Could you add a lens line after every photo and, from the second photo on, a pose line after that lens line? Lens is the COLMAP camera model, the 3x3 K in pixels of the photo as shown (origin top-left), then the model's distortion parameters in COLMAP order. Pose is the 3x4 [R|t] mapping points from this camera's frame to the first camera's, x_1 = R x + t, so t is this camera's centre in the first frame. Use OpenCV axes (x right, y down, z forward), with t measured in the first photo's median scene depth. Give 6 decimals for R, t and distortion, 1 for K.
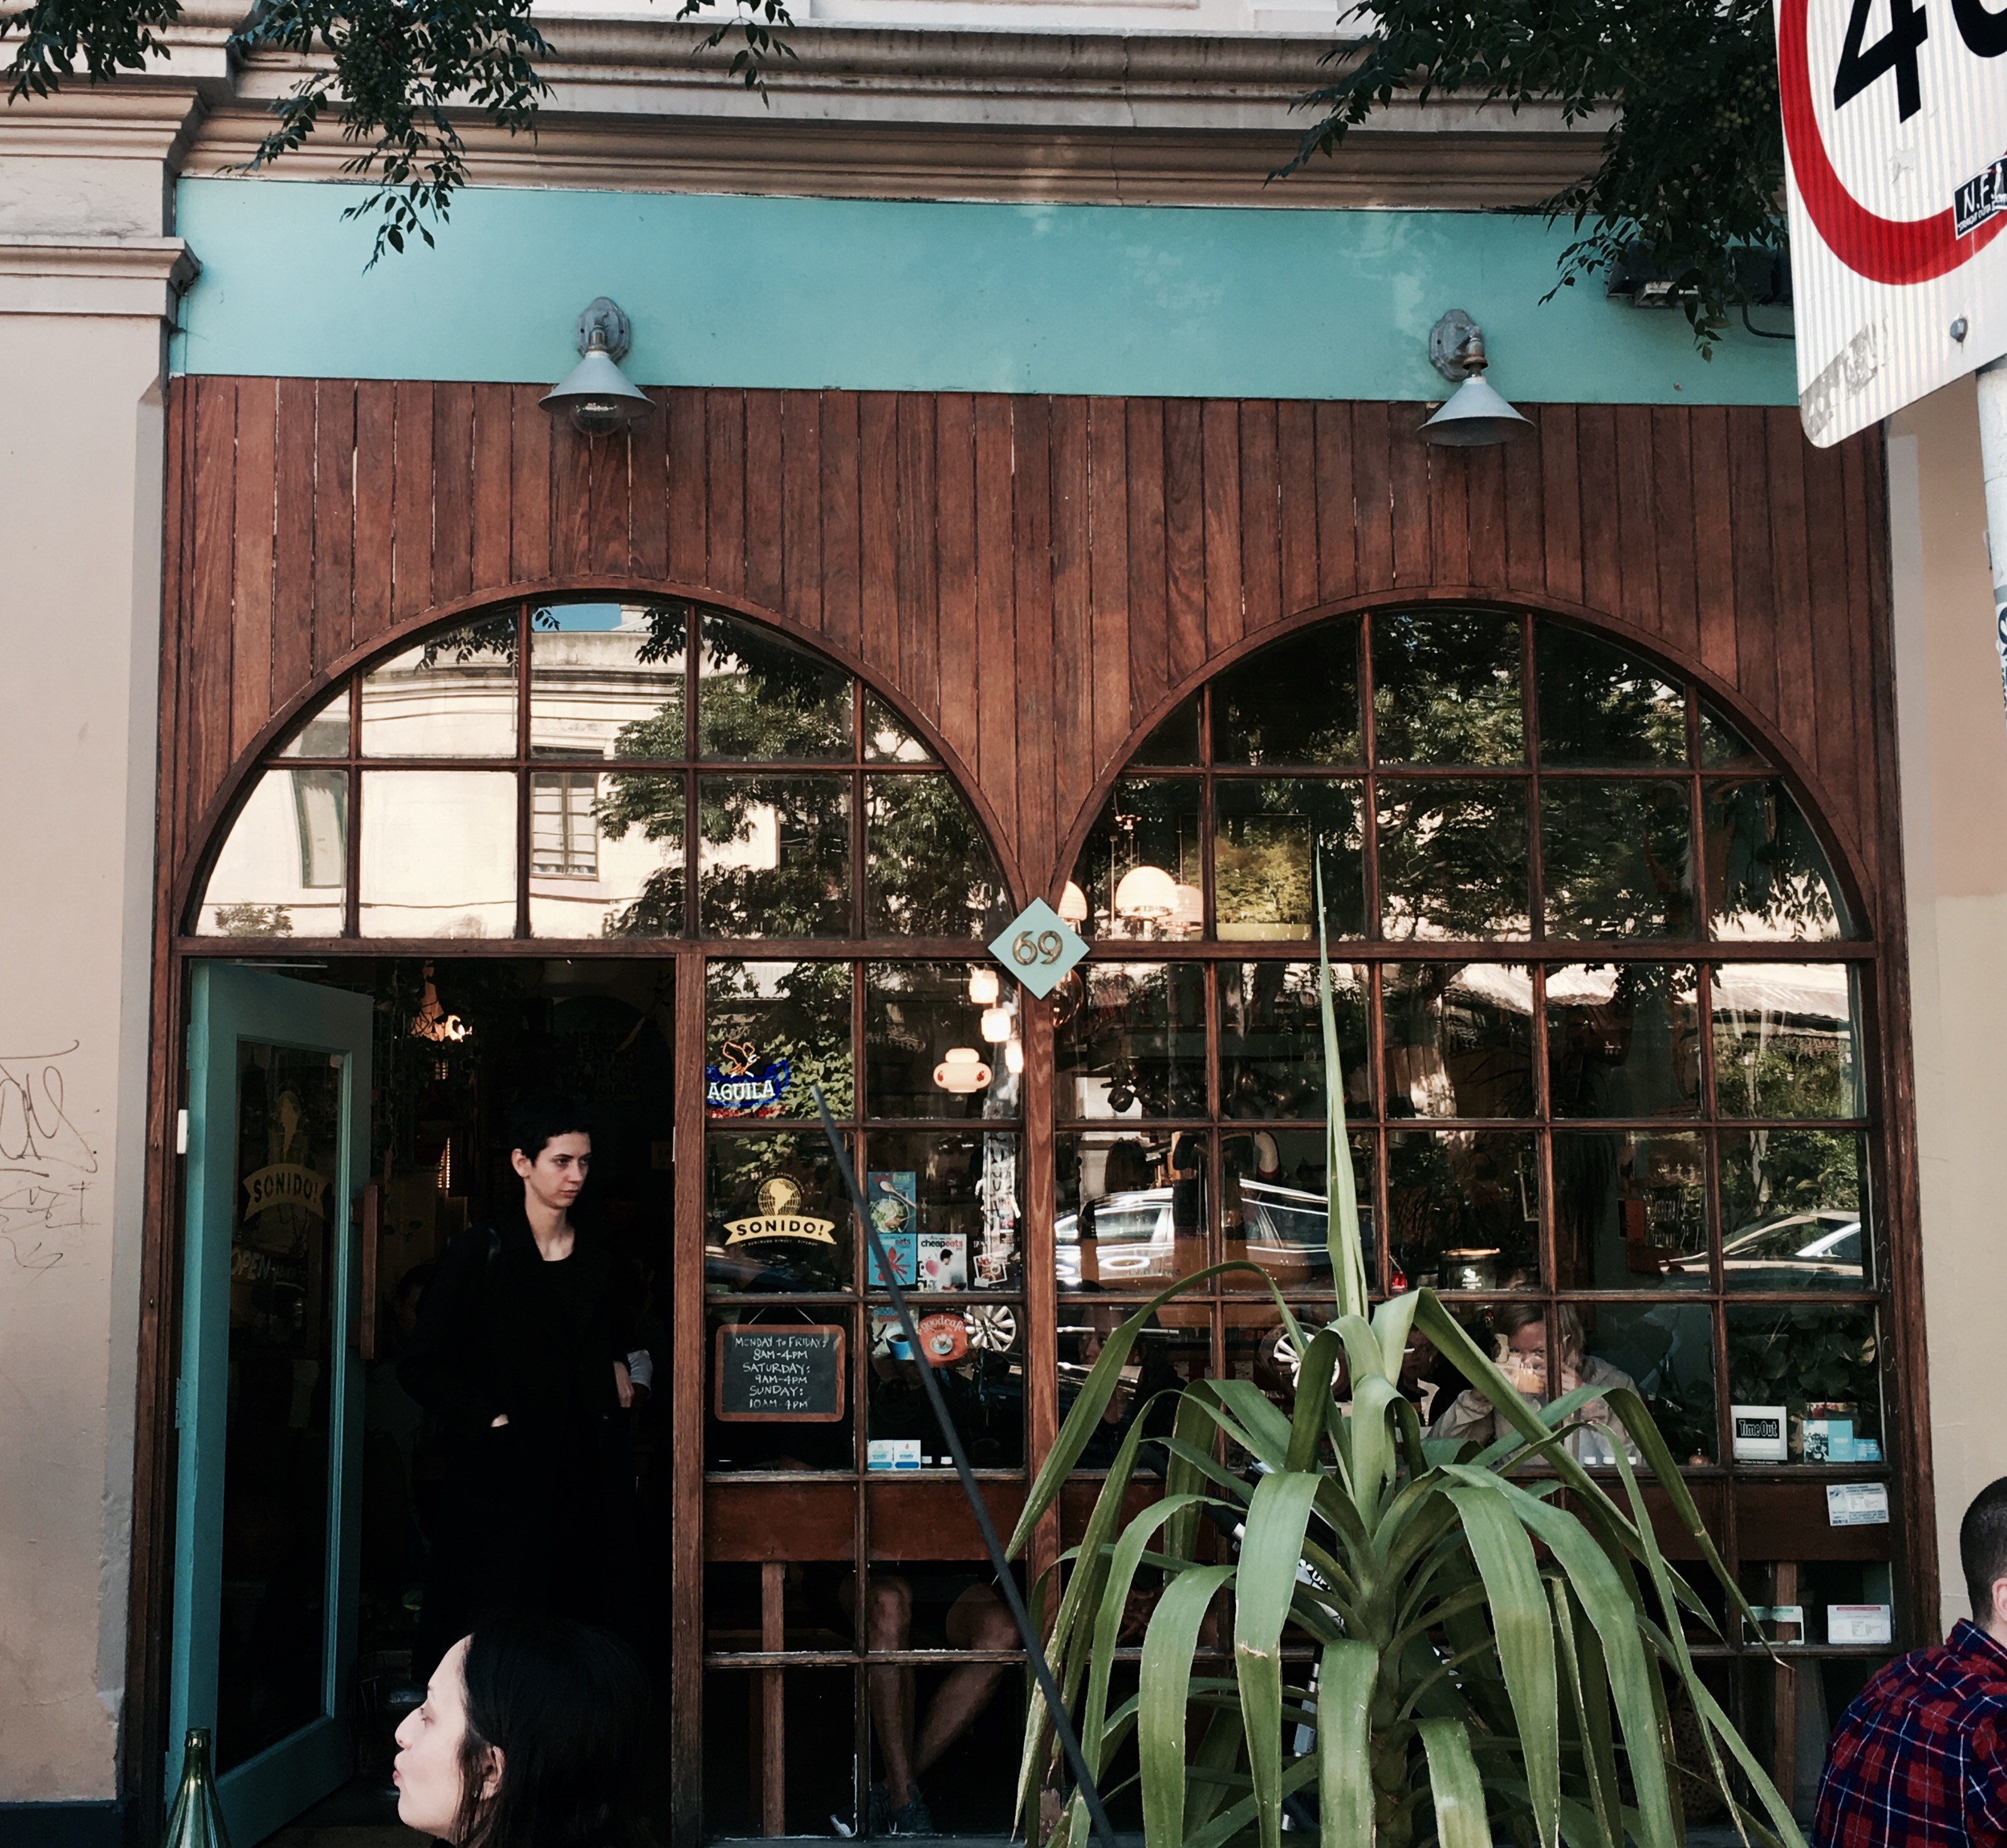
lens RADIAL K [[2508.5, 0, 992.0], [0, 2508.5, 919.1], [0, 0, 1]] dist [0.048402, 0.000000]
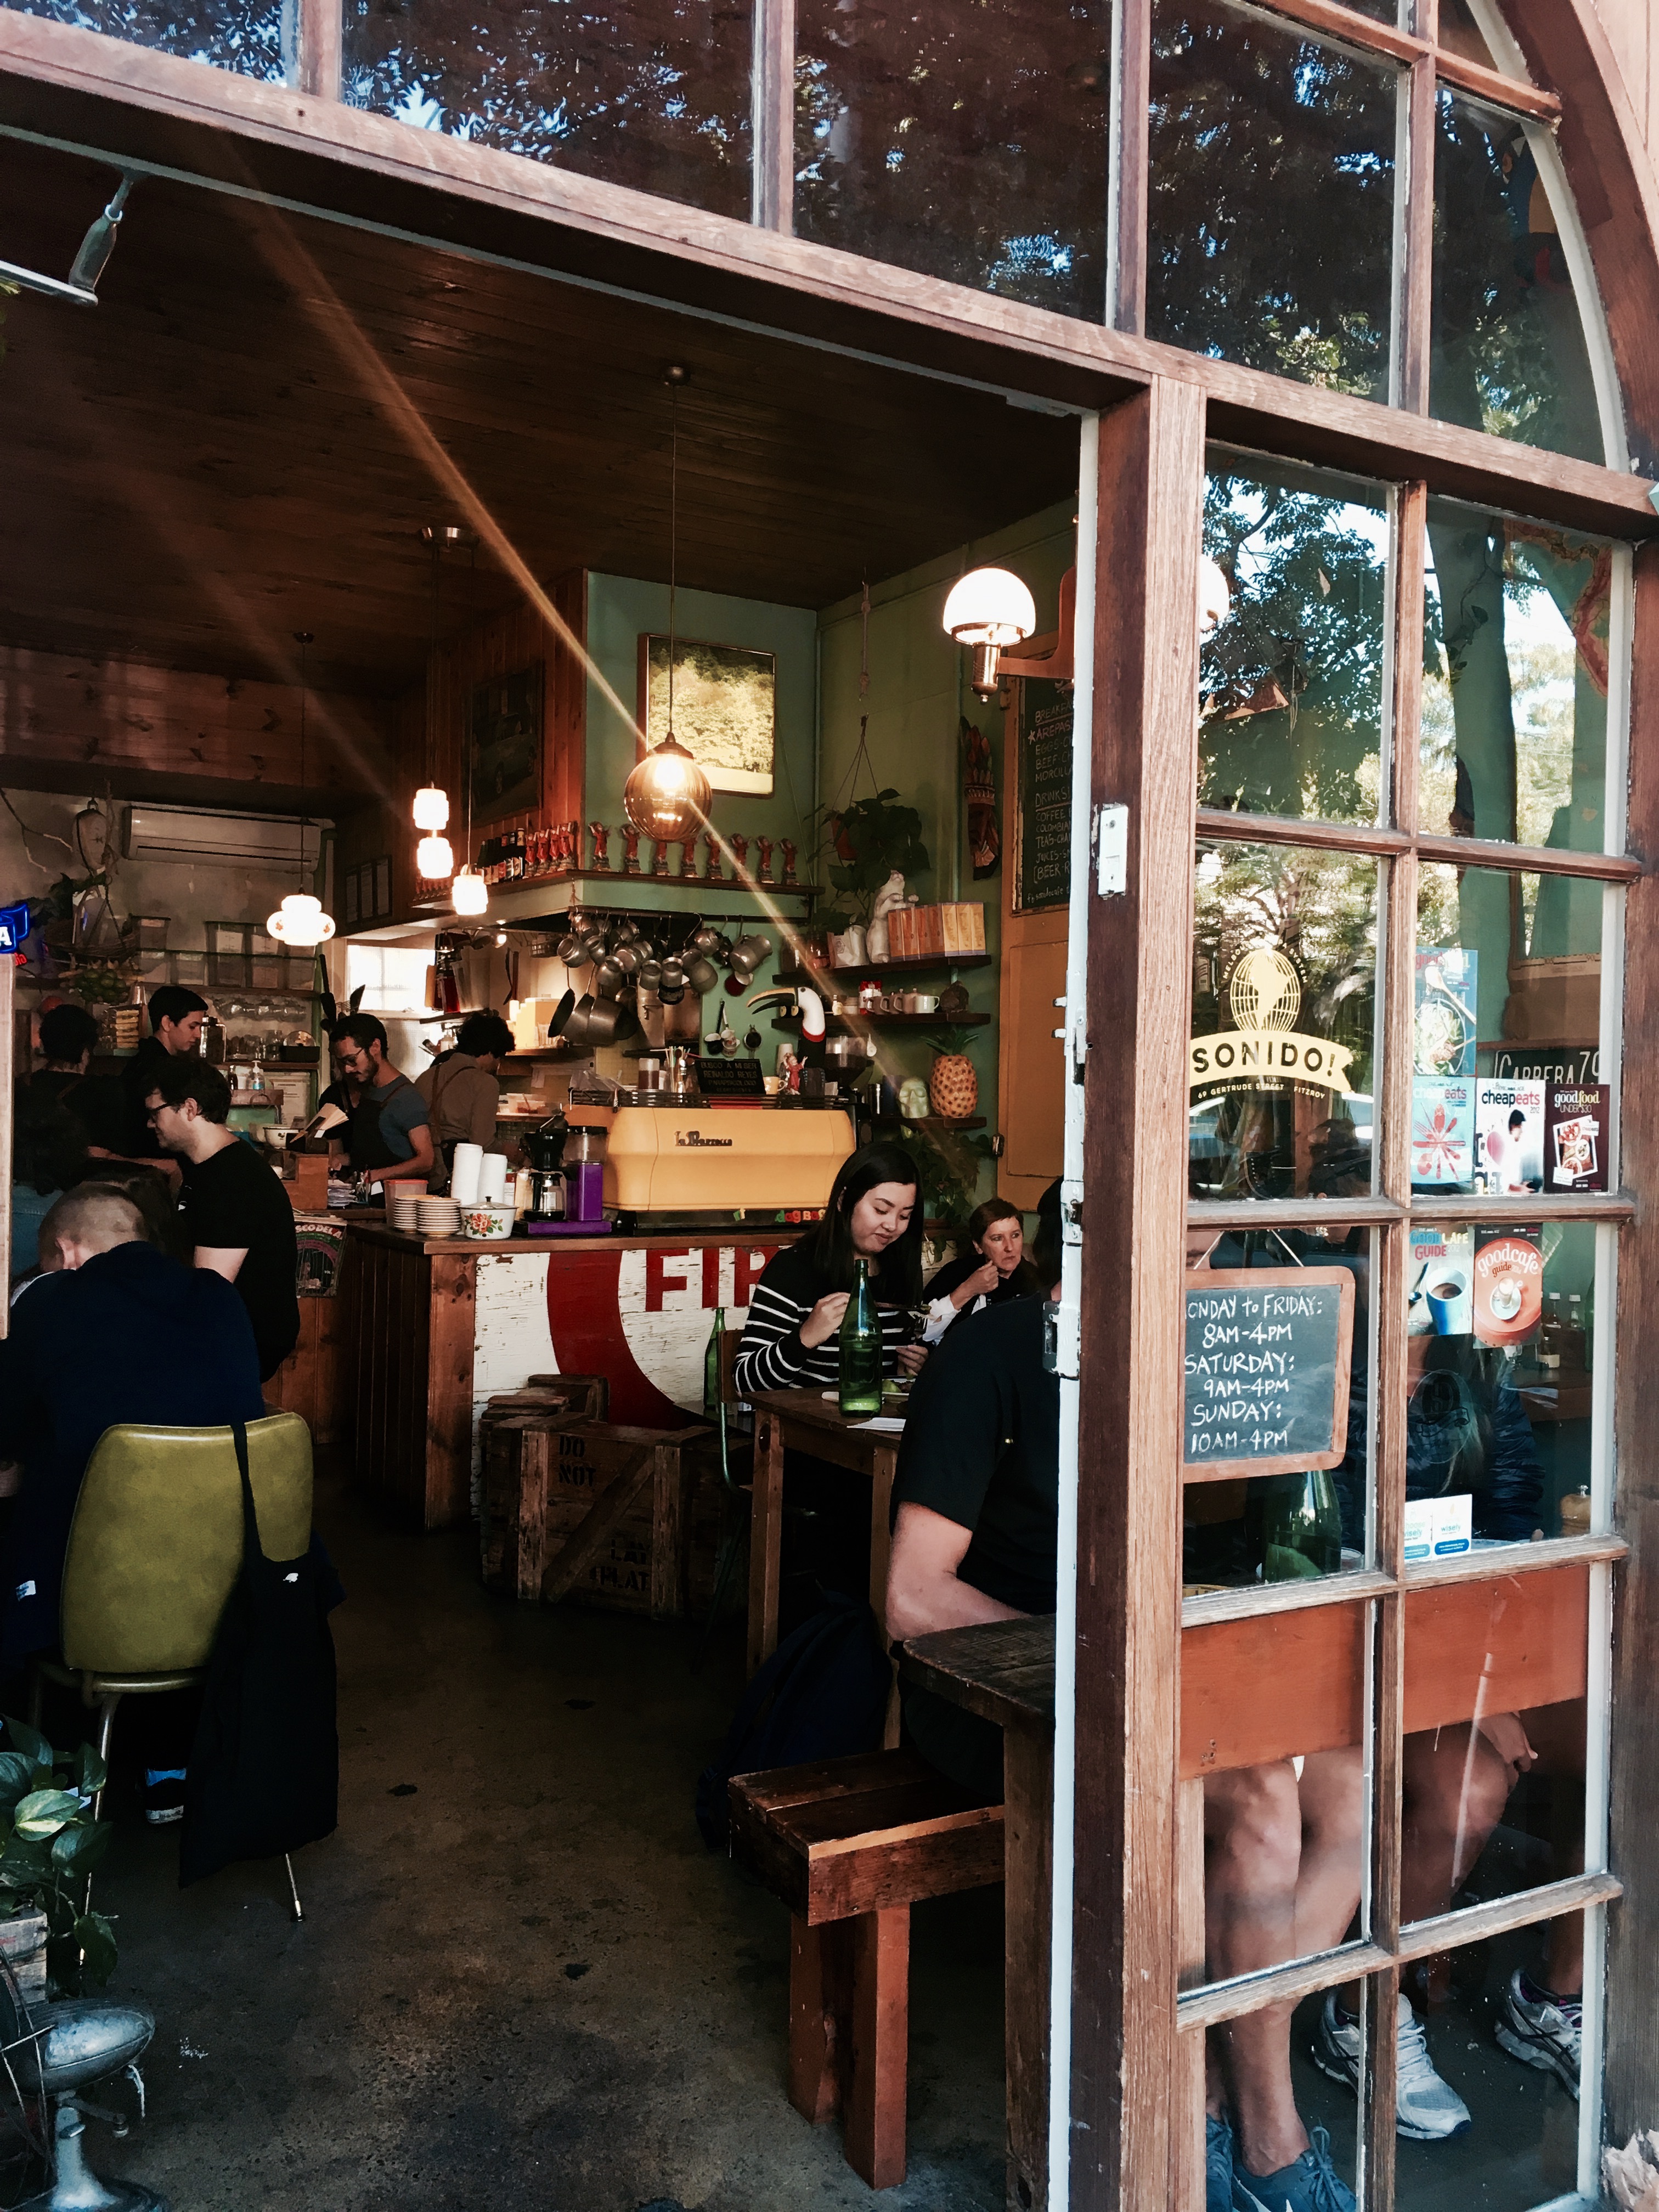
lens RADIAL K [[1837.4, 0, 832.2], [0, 1837.4, 1065.5], [0, 0, 1]] dist [0.049364, -0.063965]
pose [[0.894911, 0.023310, 0.445636, -0.301088], [-0.066484, 0.994454, 0.081492, 0.102294], [-0.441265, -0.102556, 0.891497, 0.737575]]
